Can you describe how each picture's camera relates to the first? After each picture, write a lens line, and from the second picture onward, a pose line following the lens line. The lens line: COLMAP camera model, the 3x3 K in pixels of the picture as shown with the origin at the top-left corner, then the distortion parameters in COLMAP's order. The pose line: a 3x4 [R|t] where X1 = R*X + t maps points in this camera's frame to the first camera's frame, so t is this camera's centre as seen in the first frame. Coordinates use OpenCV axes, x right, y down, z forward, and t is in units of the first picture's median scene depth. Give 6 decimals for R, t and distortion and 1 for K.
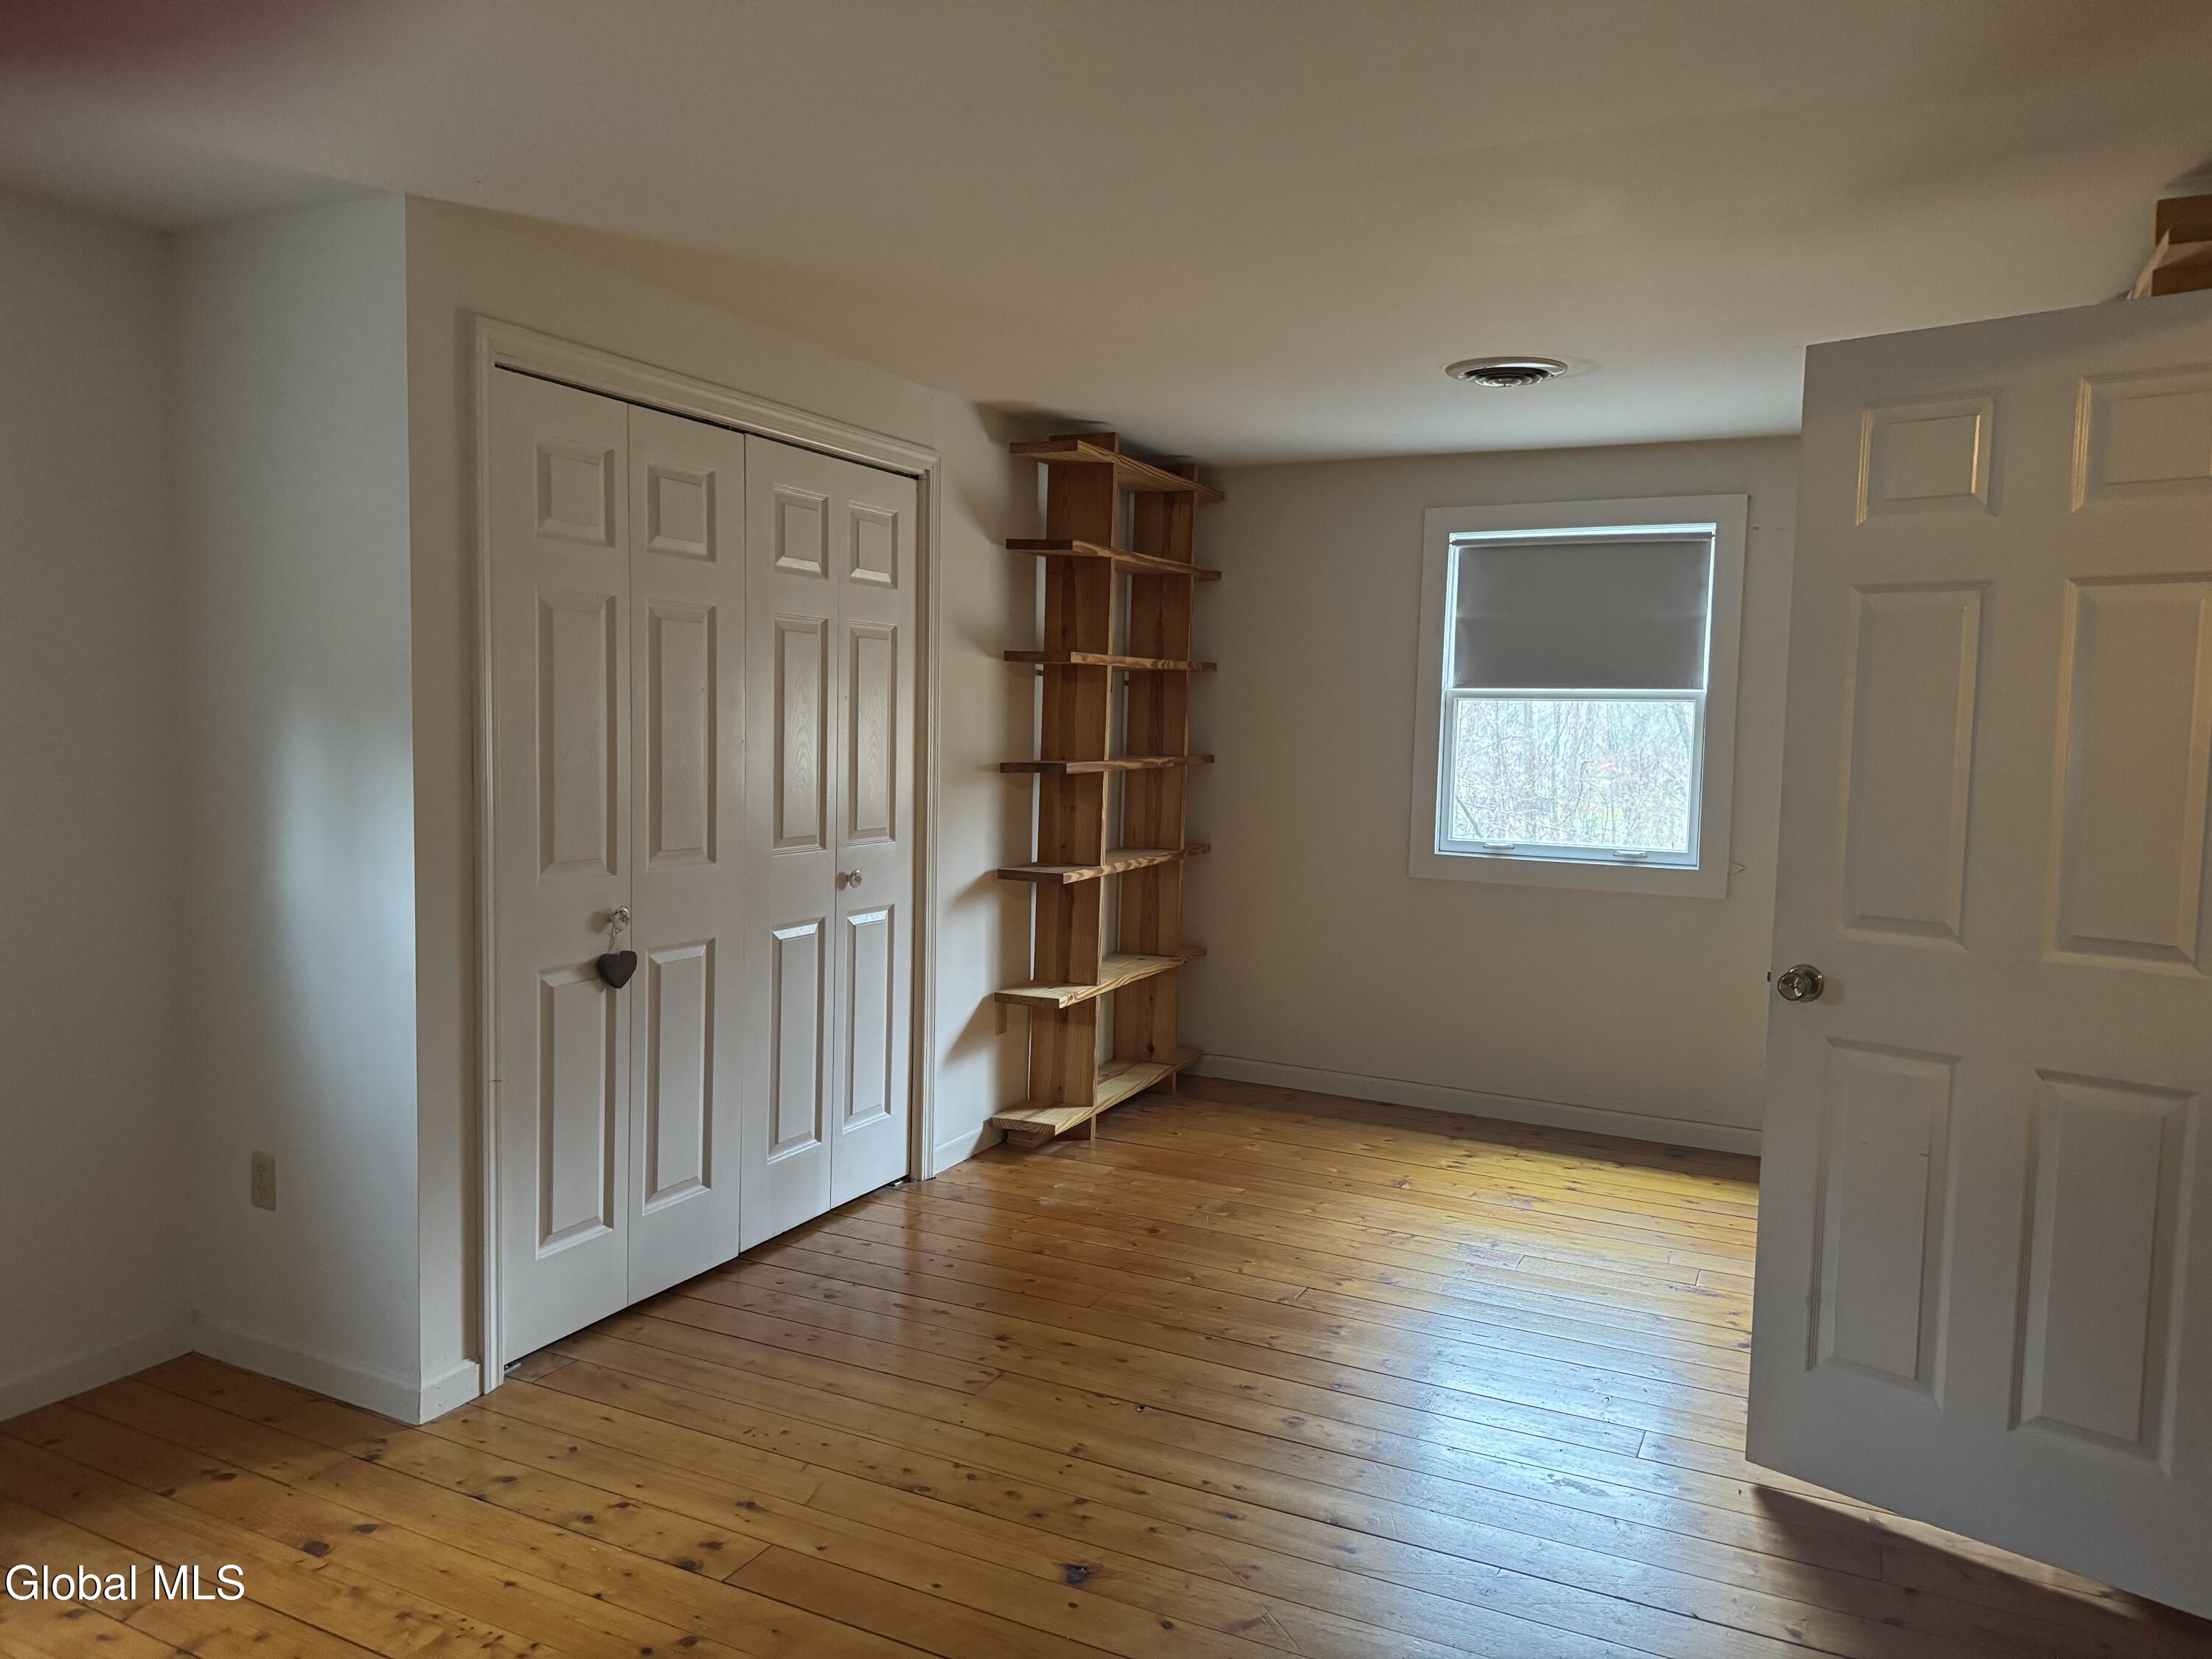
lens RADIAL K [[1565.9, 0, 1106.0], [0, 1565.9, 829.5], [0, 0, 1]] dist [-0.003912, -0.000474]
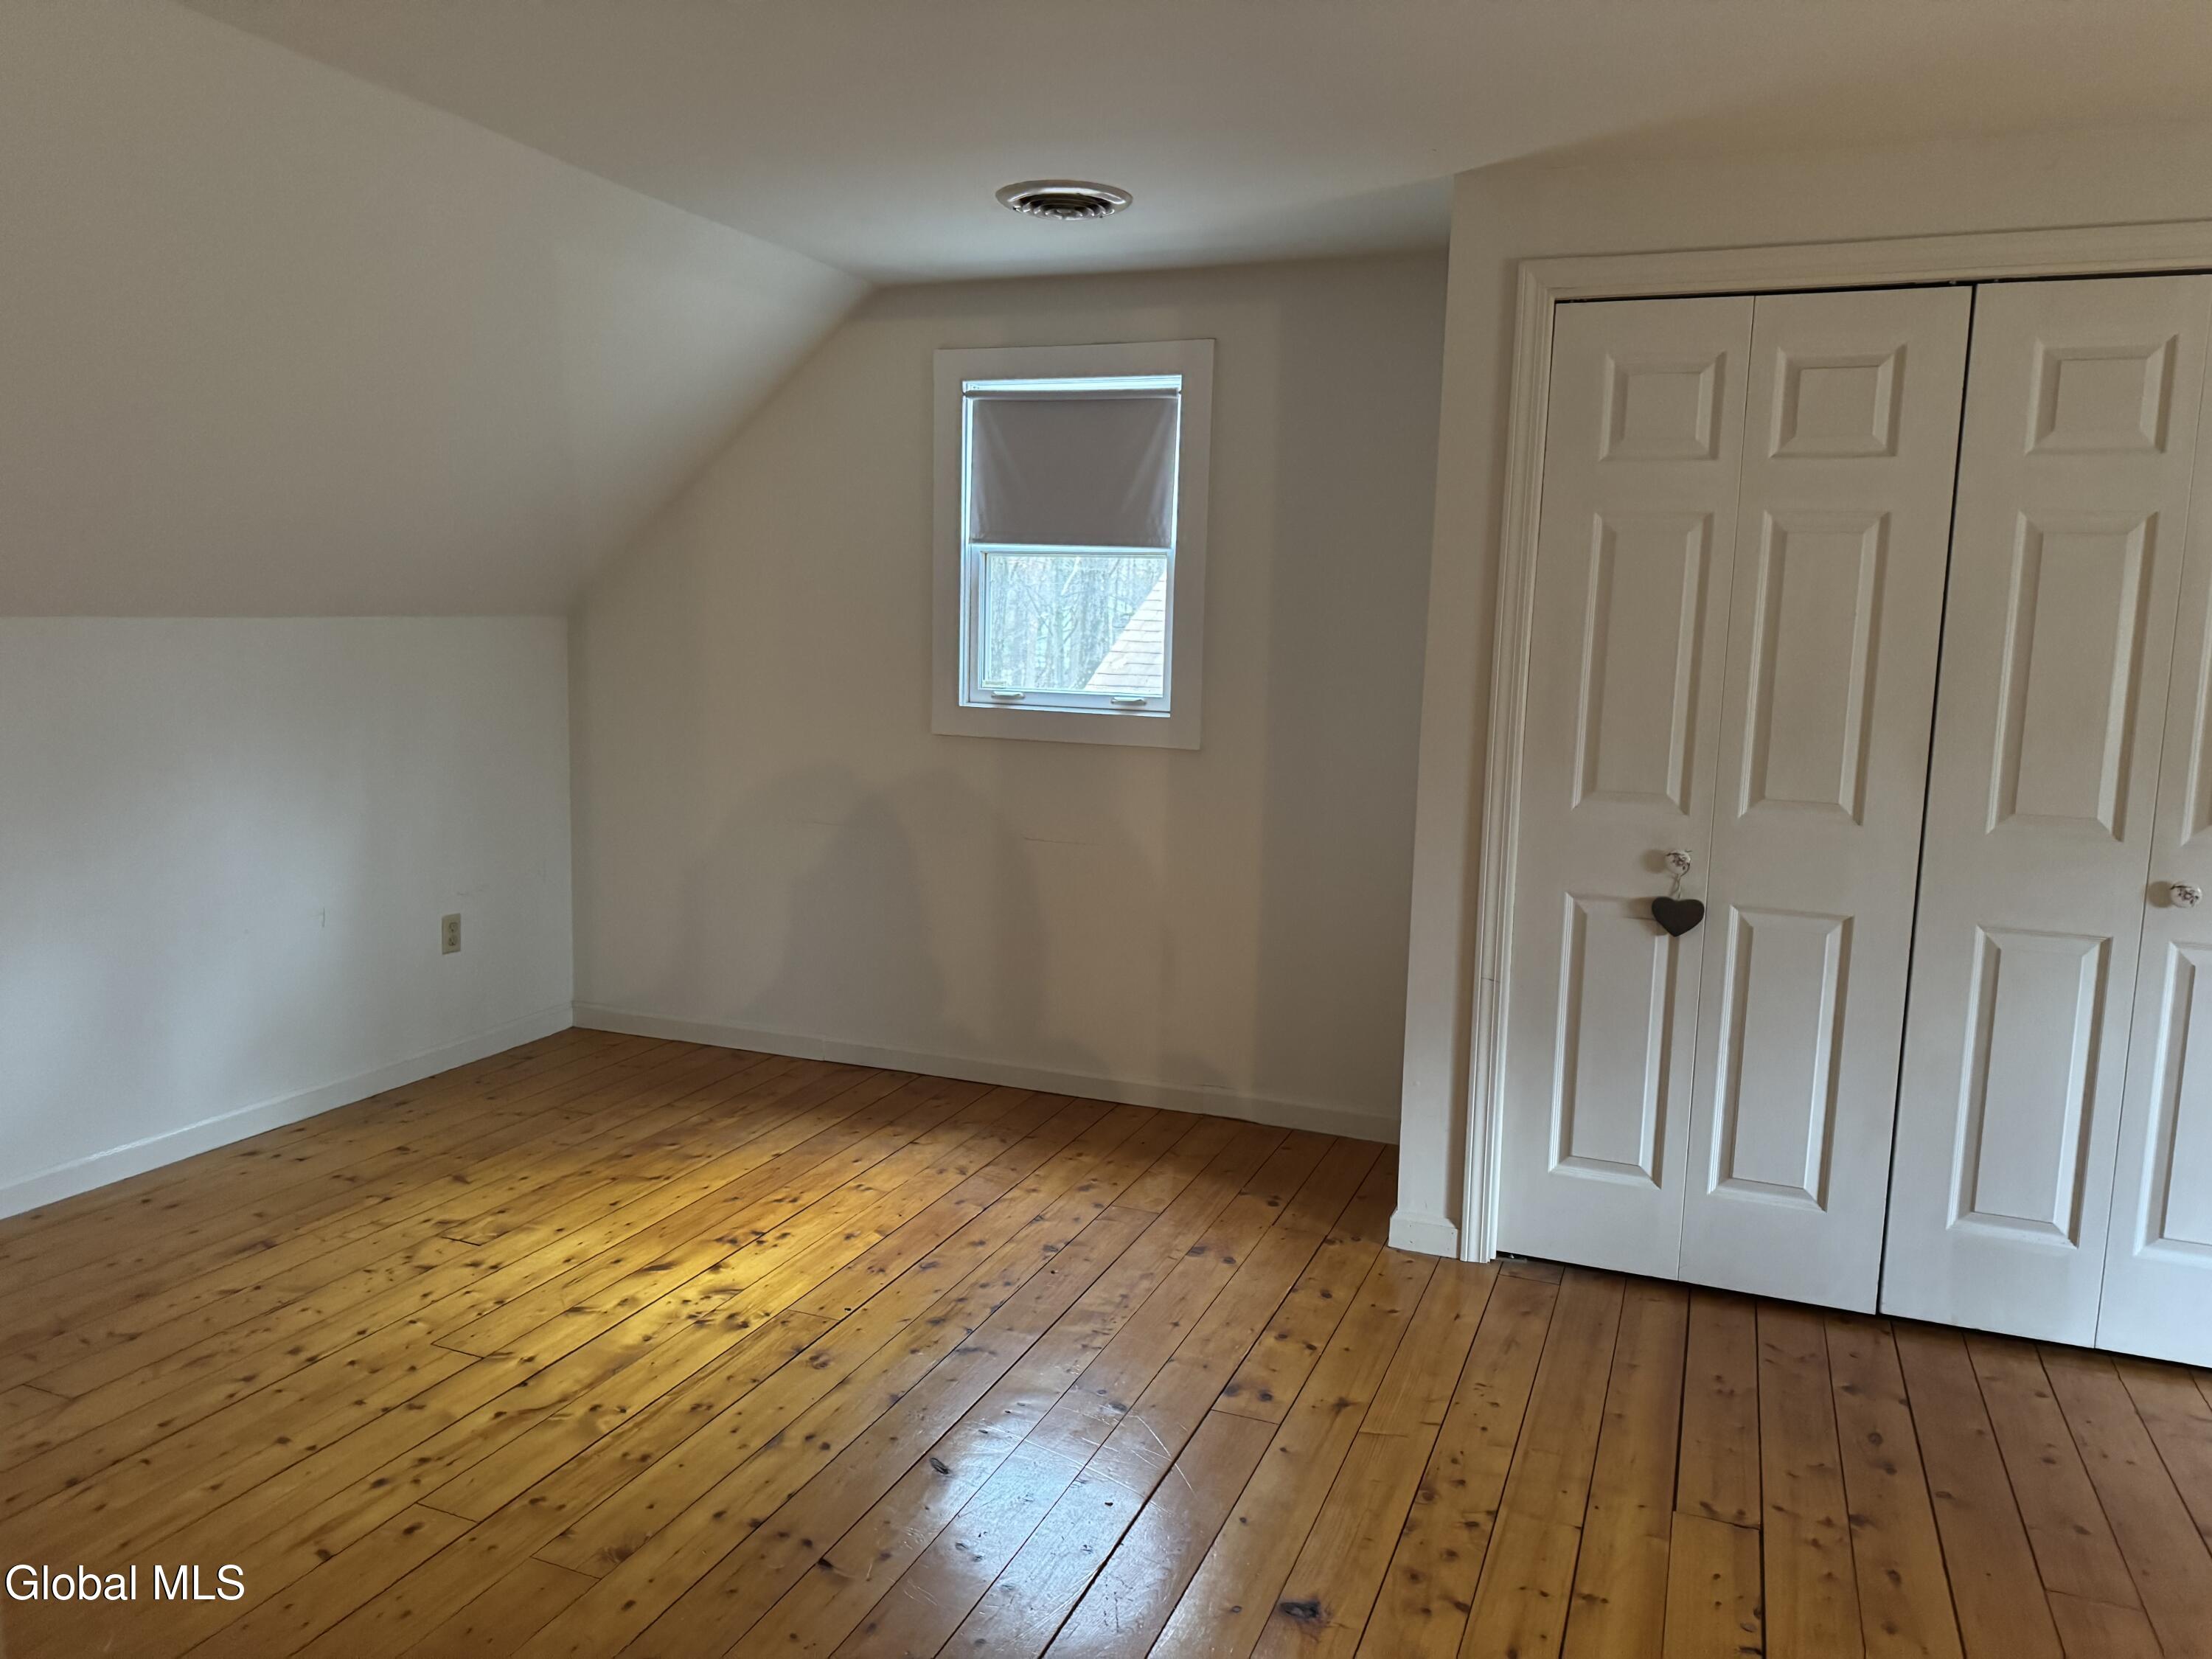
lens RADIAL K [[1574.4, 0, 1104.9], [0, 1574.4, 816.1], [0, 0, 1]] dist [-0.000471, -0.002279]
pose [[0.074389, 0.107384, -0.991431, 0.649554], [-0.105619, 0.989442, 0.099243, -0.029704], [0.991620, 0.097331, 0.084945, 0.633080]]
